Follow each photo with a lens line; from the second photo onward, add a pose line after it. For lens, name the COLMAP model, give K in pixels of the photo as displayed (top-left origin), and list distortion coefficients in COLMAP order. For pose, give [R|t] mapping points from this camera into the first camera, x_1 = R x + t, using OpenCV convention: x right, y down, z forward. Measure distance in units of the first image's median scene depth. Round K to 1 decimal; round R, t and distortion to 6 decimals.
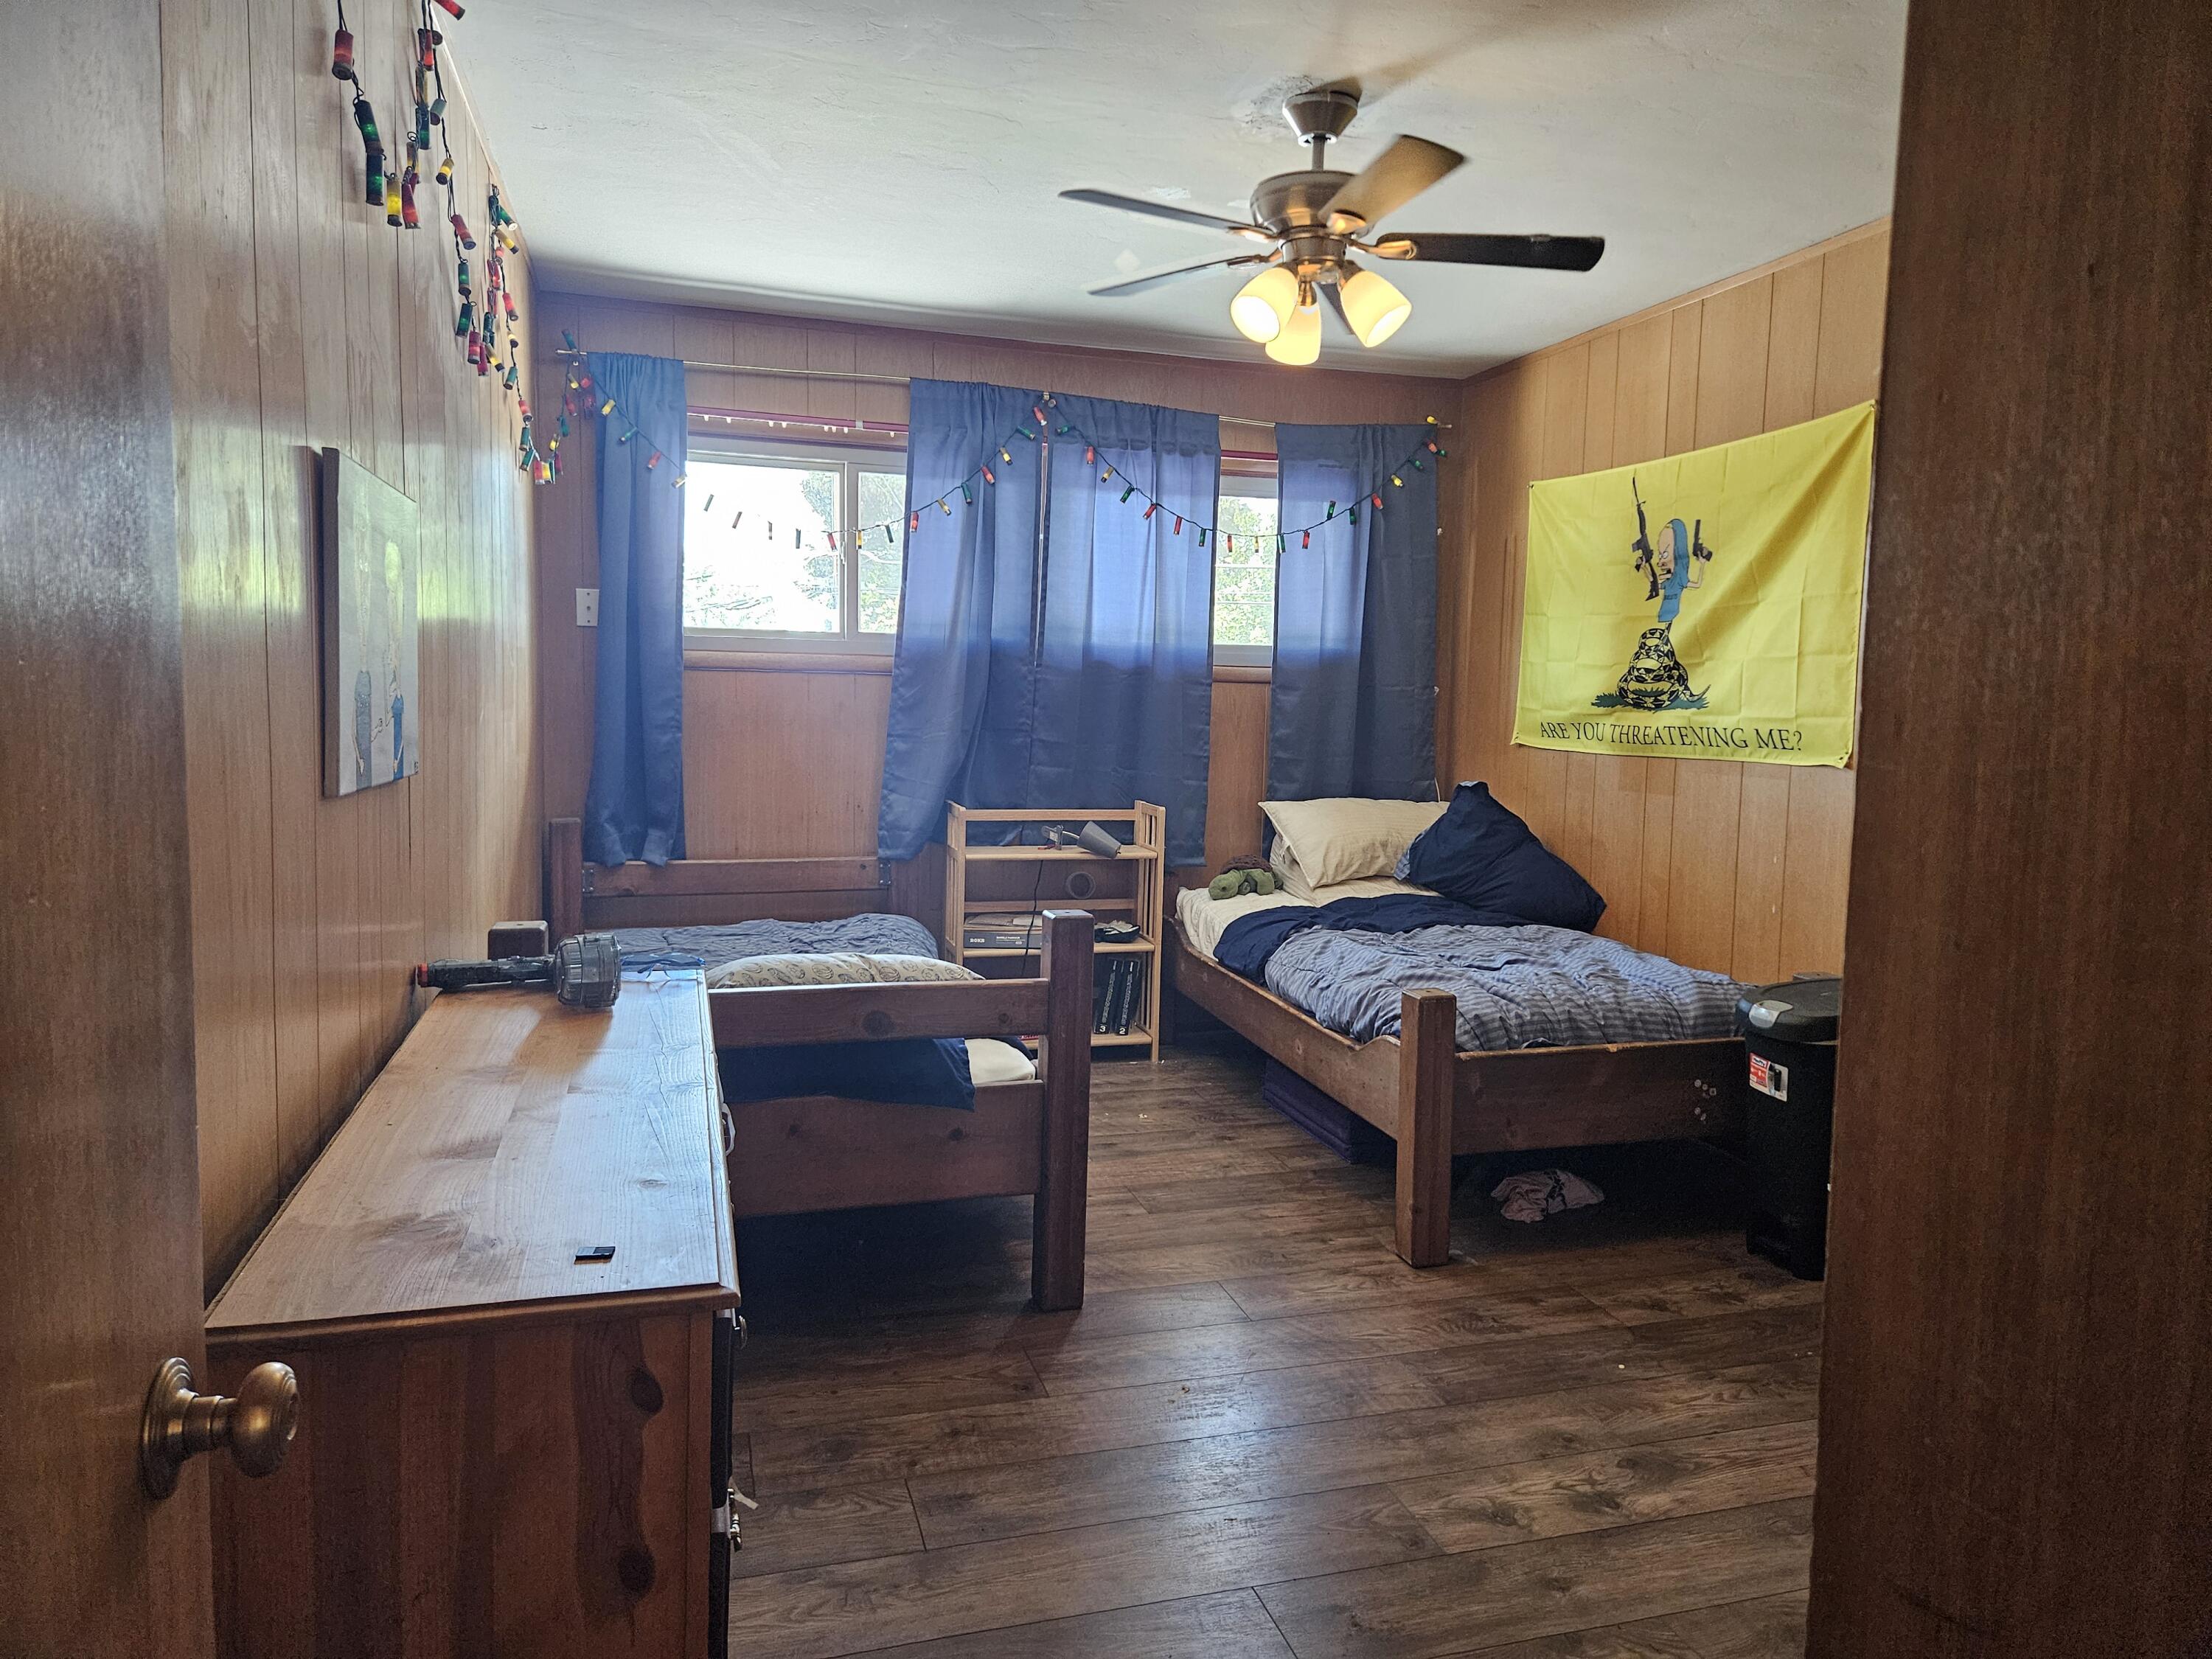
lens RADIAL K [[1475.5, 0, 1120.6], [0, 1475.5, 826.3], [0, 0, 1]] dist [0.059219, 0.000060]
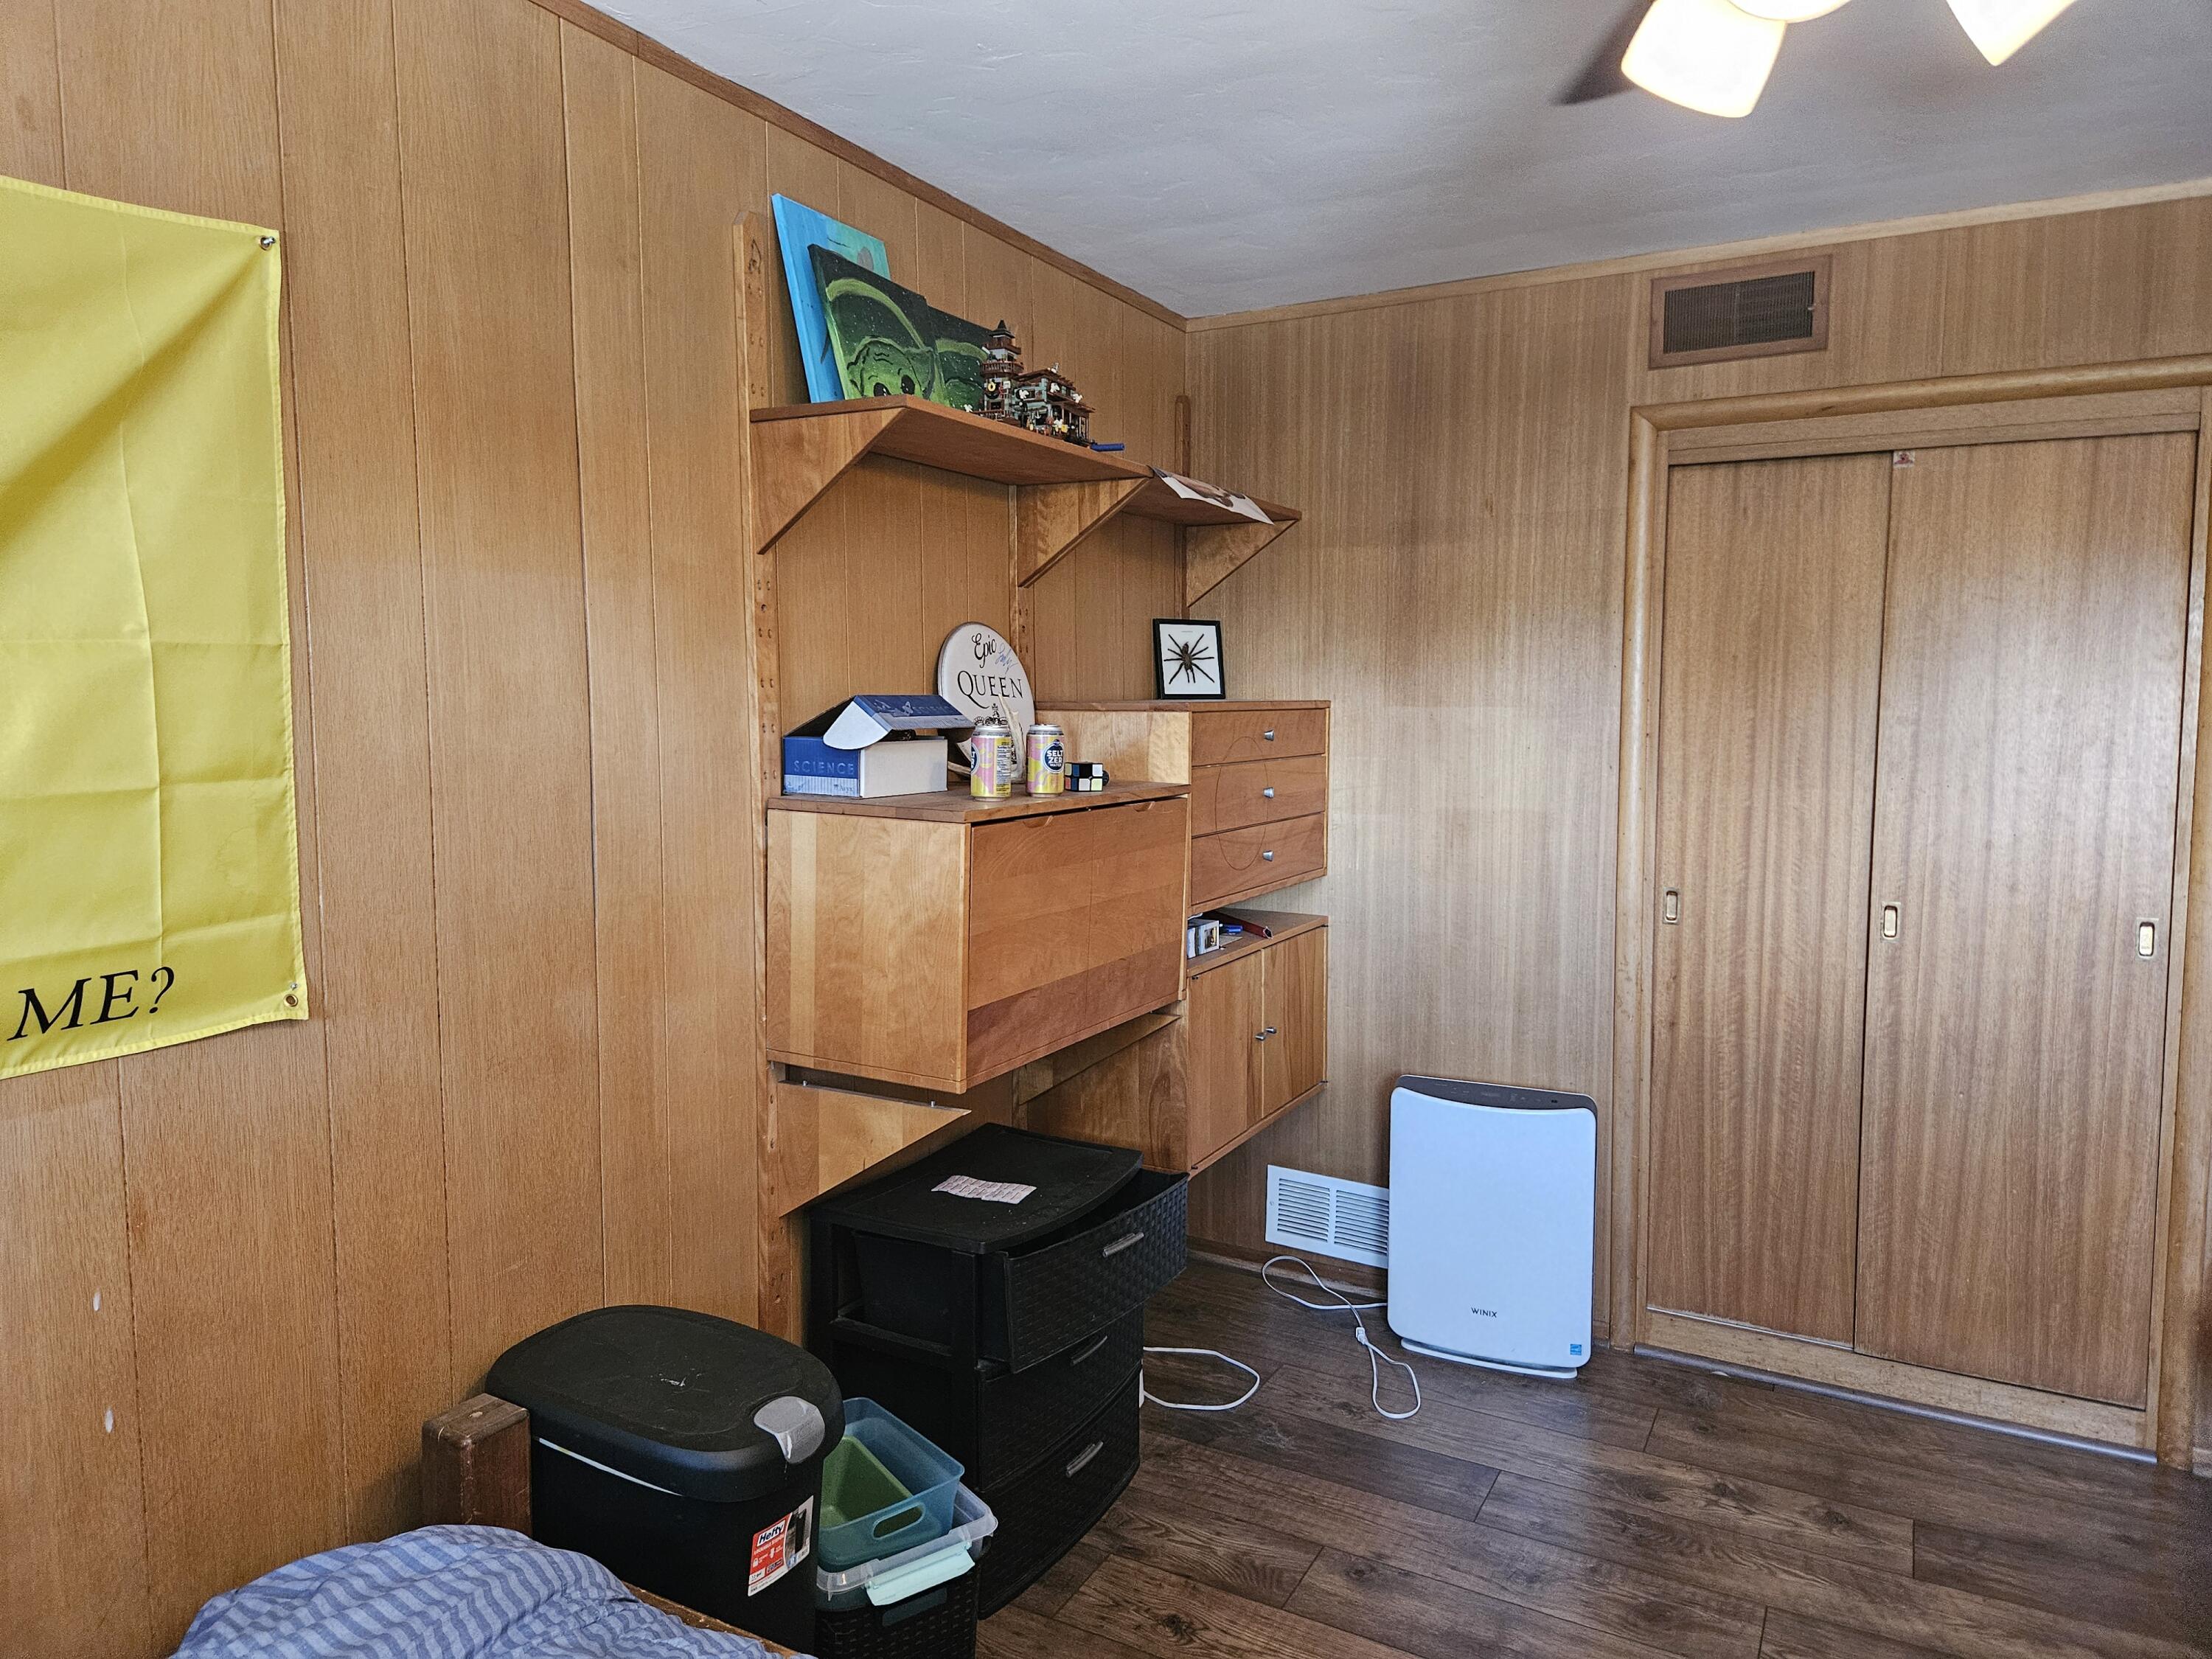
lens RADIAL K [[1475.5, 0, 1120.6], [0, 1475.5, 826.3], [0, 0, 1]] dist [0.059219, 0.000060]
pose [[-0.786284, -0.080870, 0.612550, -0.001890], [0.027488, 0.985837, 0.165437, -0.162580], [-0.617253, 0.146918, -0.772925, 1.150971]]
